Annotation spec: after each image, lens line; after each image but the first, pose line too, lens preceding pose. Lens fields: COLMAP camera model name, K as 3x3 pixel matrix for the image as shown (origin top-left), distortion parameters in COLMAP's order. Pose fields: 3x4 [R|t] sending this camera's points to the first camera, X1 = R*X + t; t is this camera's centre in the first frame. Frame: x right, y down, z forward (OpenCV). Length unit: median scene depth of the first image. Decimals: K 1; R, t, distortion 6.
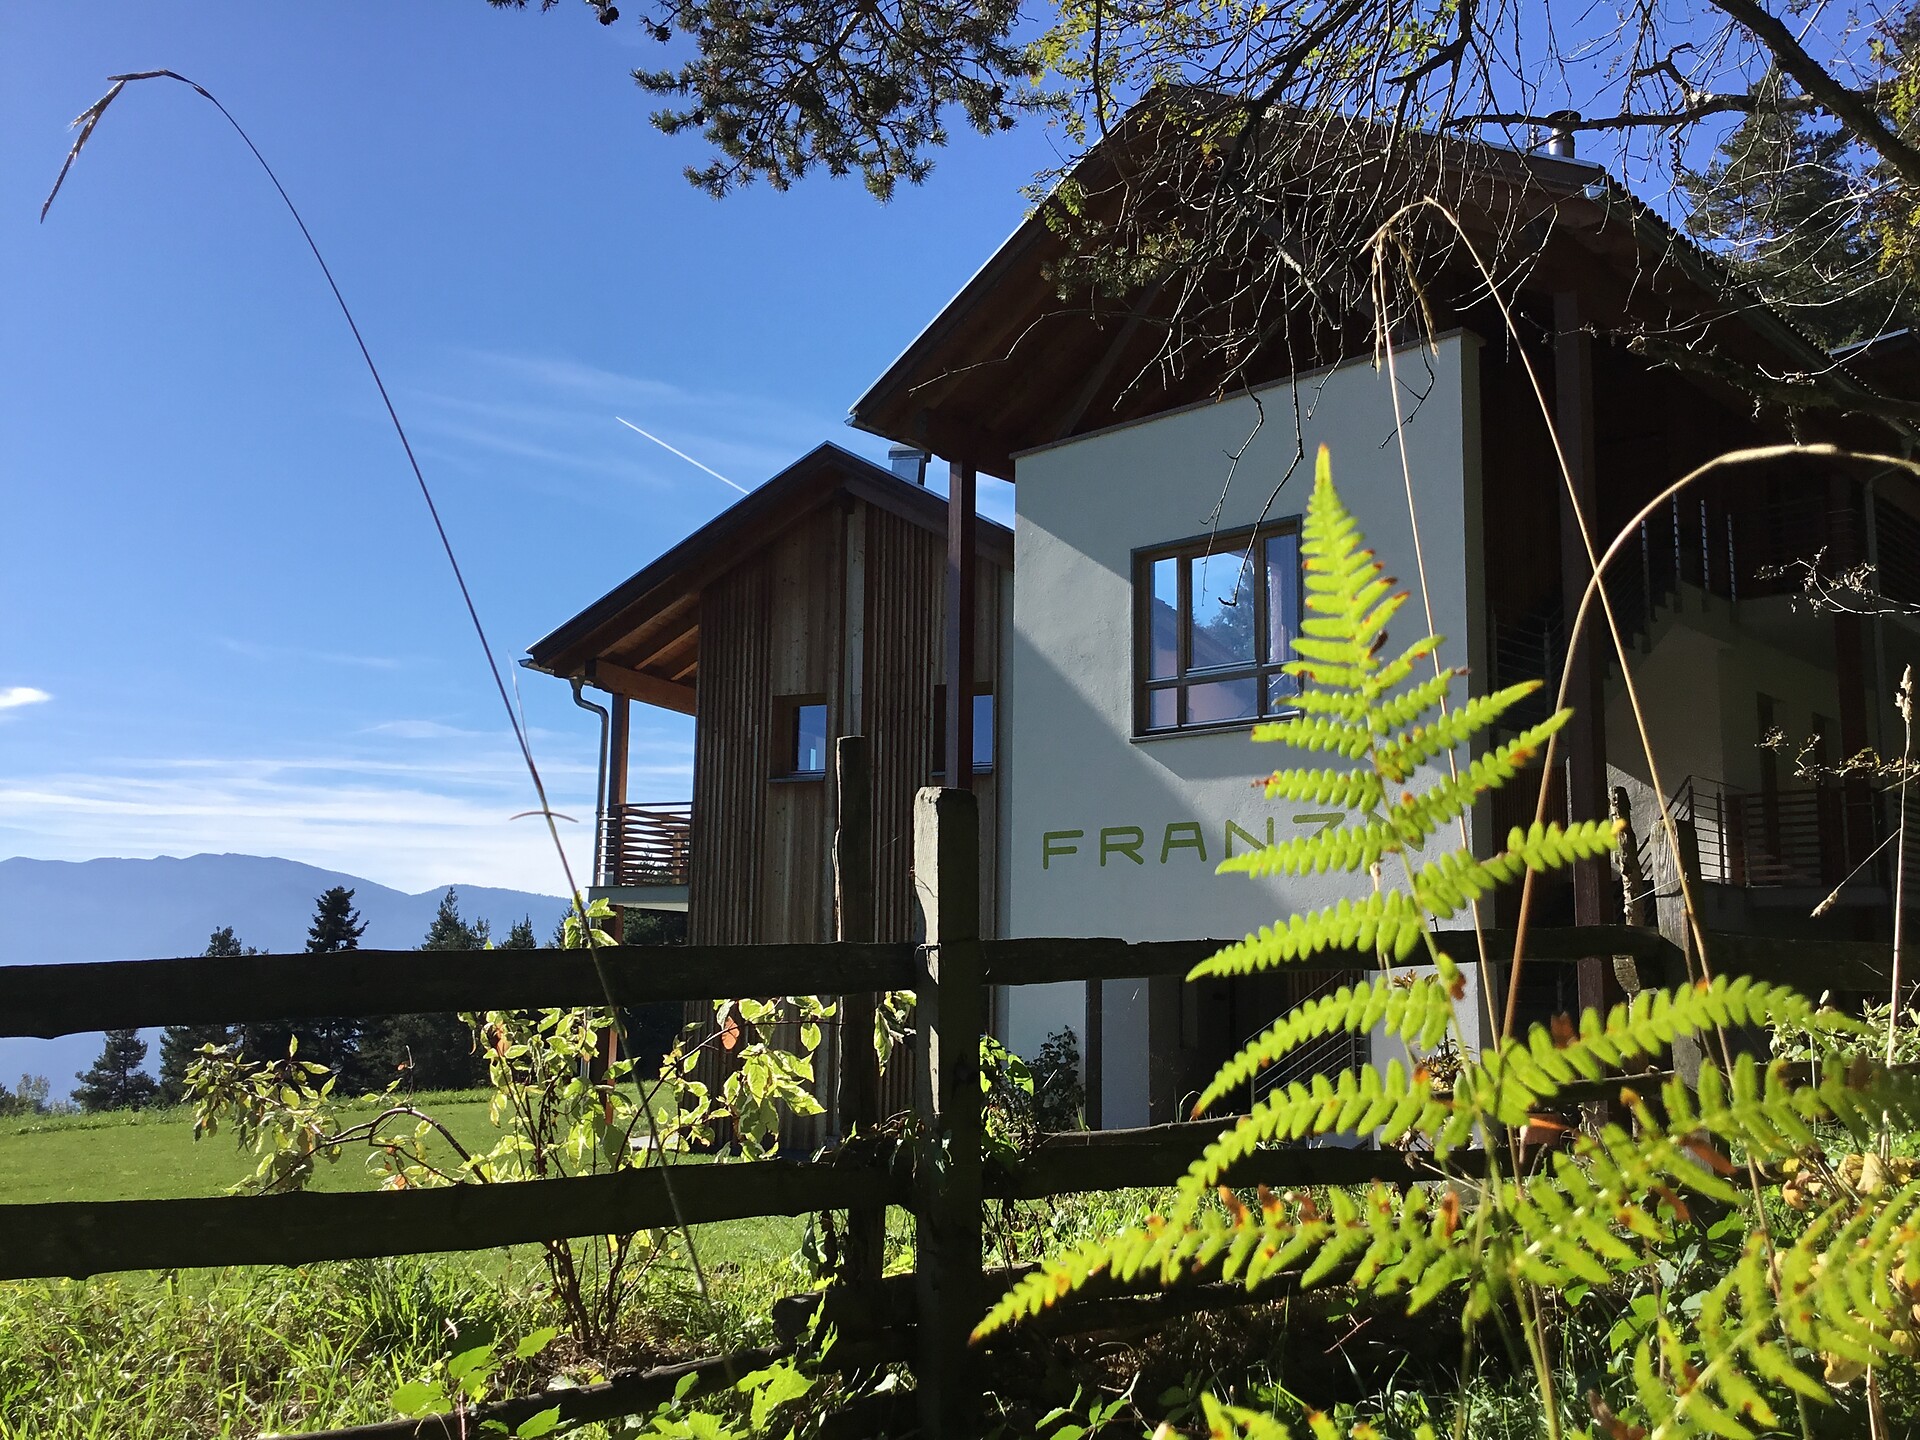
lens RADIAL K [[1759.6, 0, 960.0], [0, 1759.6, 720.0], [0, 0, 1]] dist [0.154669, -0.204639]
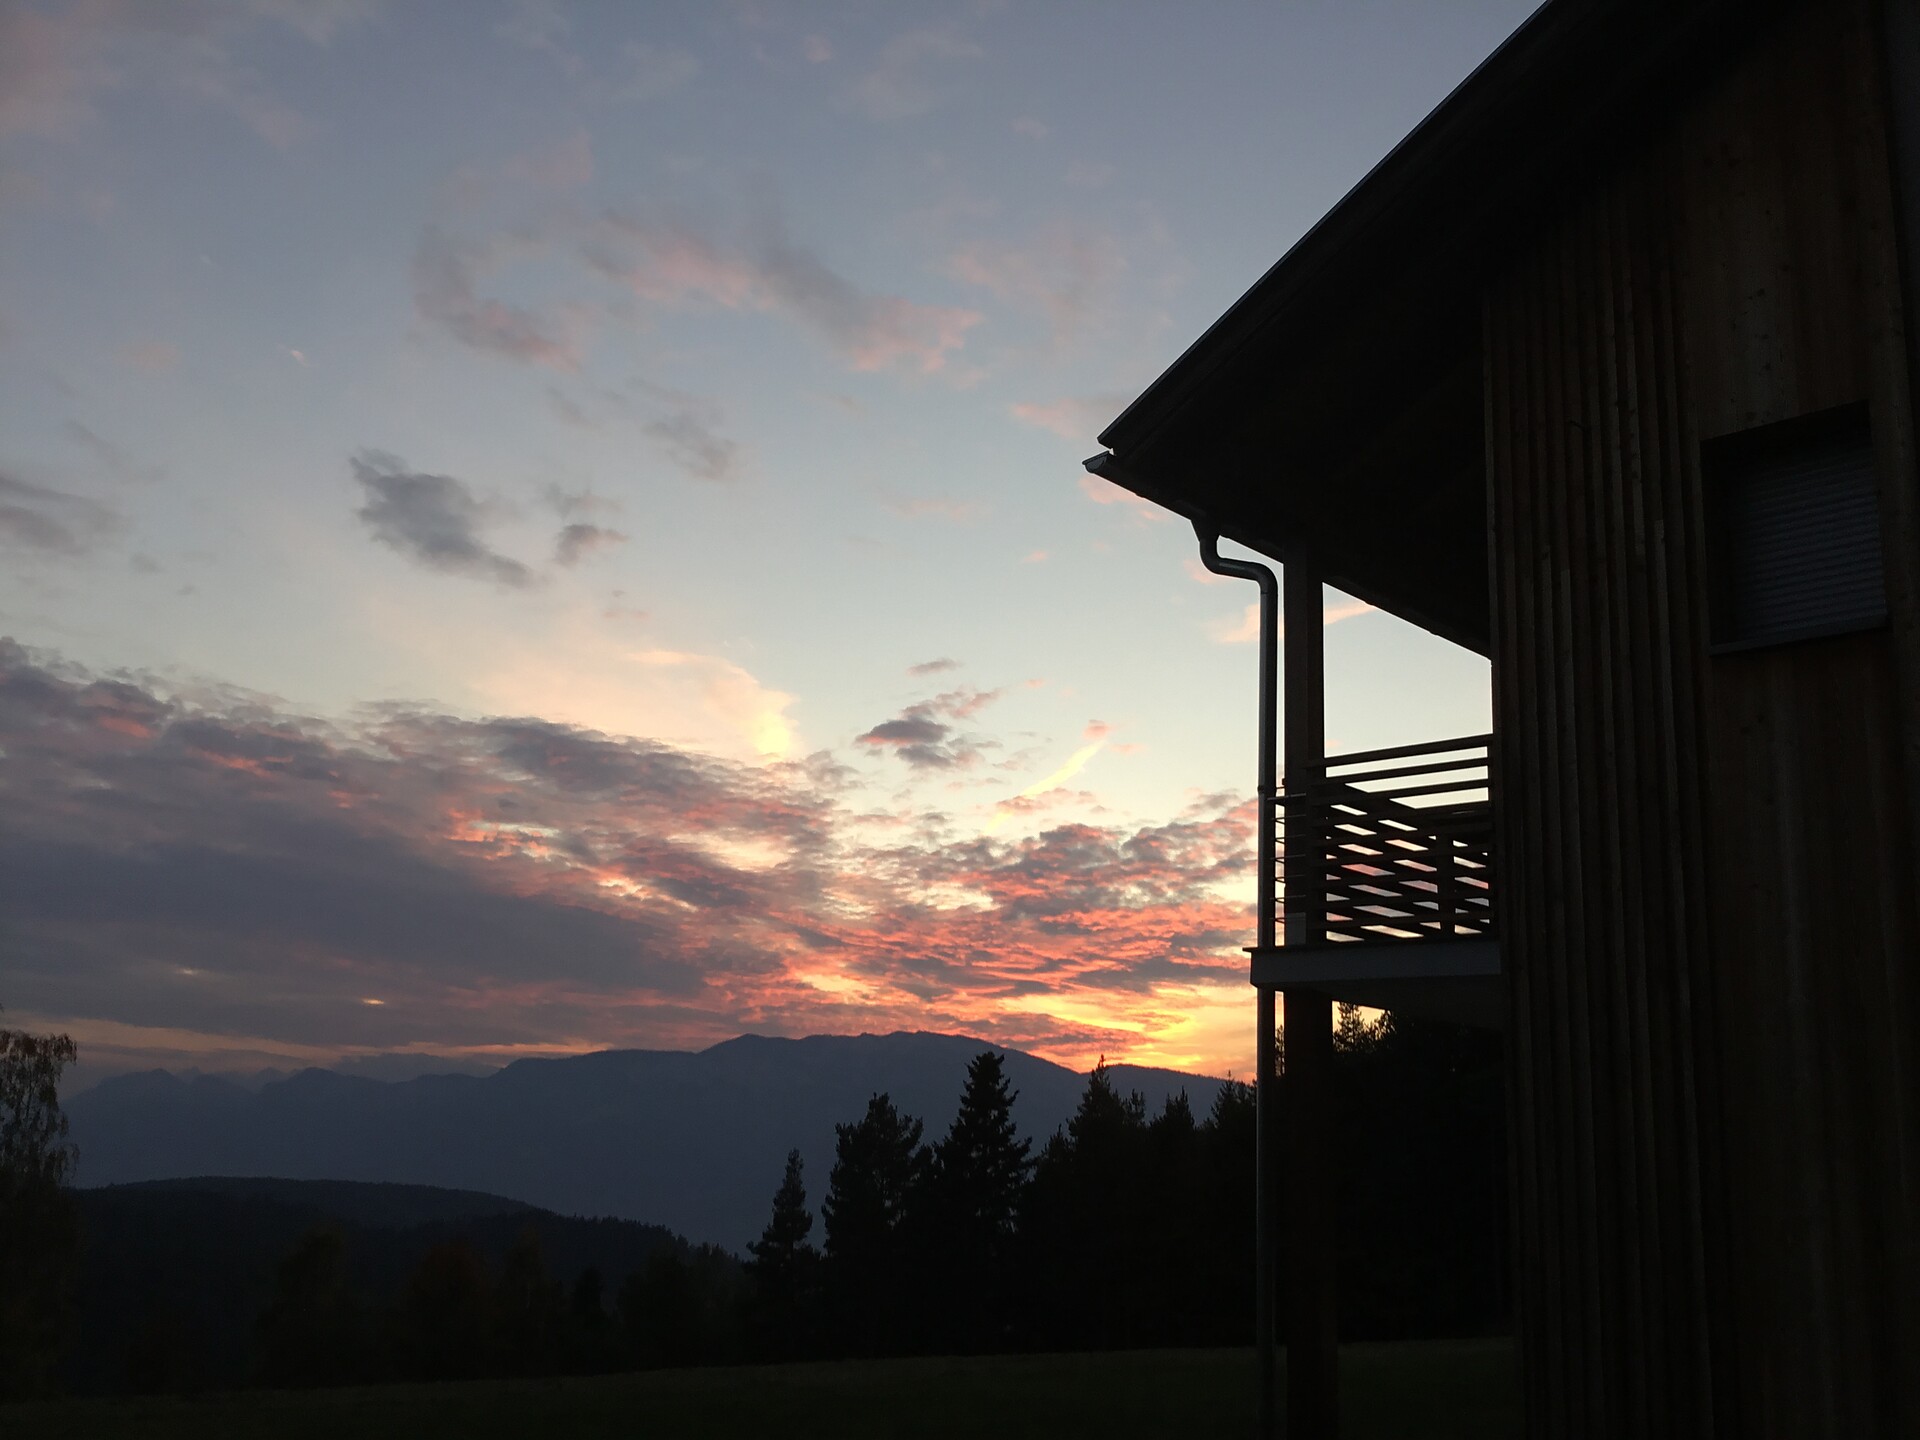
lens RADIAL K [[1759.6, 0, 960.0], [0, 1759.6, 720.0], [0, 0, 1]] dist [0.154669, -0.204639]
pose [[0.934662, -0.061287, -0.350216, -0.024289], [0.026098, 0.994200, -0.104330, 0.016754], [0.354579, 0.088374, 0.930840, 0.113660]]
